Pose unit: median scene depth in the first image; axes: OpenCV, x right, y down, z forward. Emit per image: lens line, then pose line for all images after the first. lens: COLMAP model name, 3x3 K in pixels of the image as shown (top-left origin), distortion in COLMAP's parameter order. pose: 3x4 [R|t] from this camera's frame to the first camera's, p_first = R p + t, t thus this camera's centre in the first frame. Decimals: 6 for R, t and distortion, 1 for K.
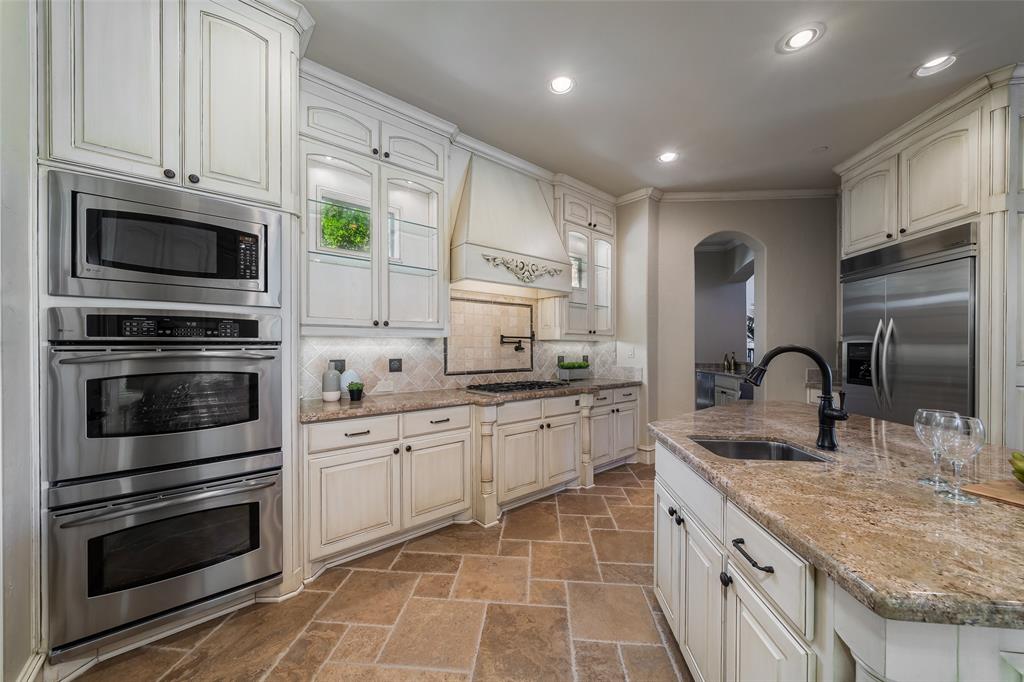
lens RADIAL K [[377.2, 0, 515.0], [0, 377.2, 347.6], [0, 0, 1]] dist [0.001464, 0.000077]
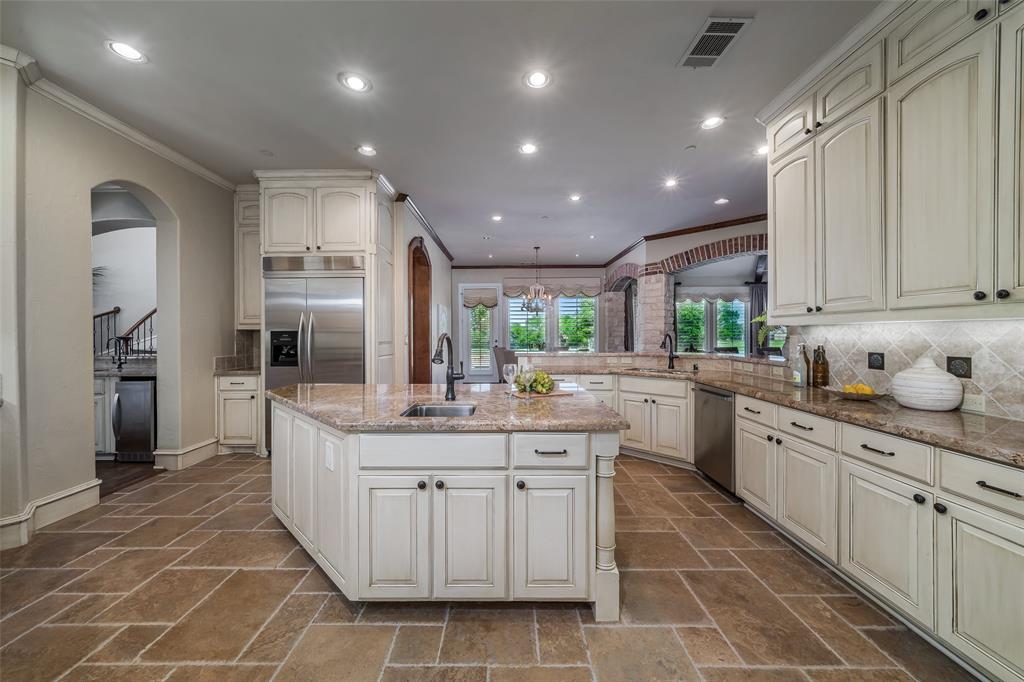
lens RADIAL K [[377.2, 0, 508.2], [0, 377.2, 333.0], [0, 0, 1]] dist [0.001464, 0.000077]
pose [[-0.076408, -0.001184, 0.997076, -0.411900], [0.005919, 0.999981, 0.001641, -0.005162], [-0.997059, 0.006027, -0.076400, 0.492225]]
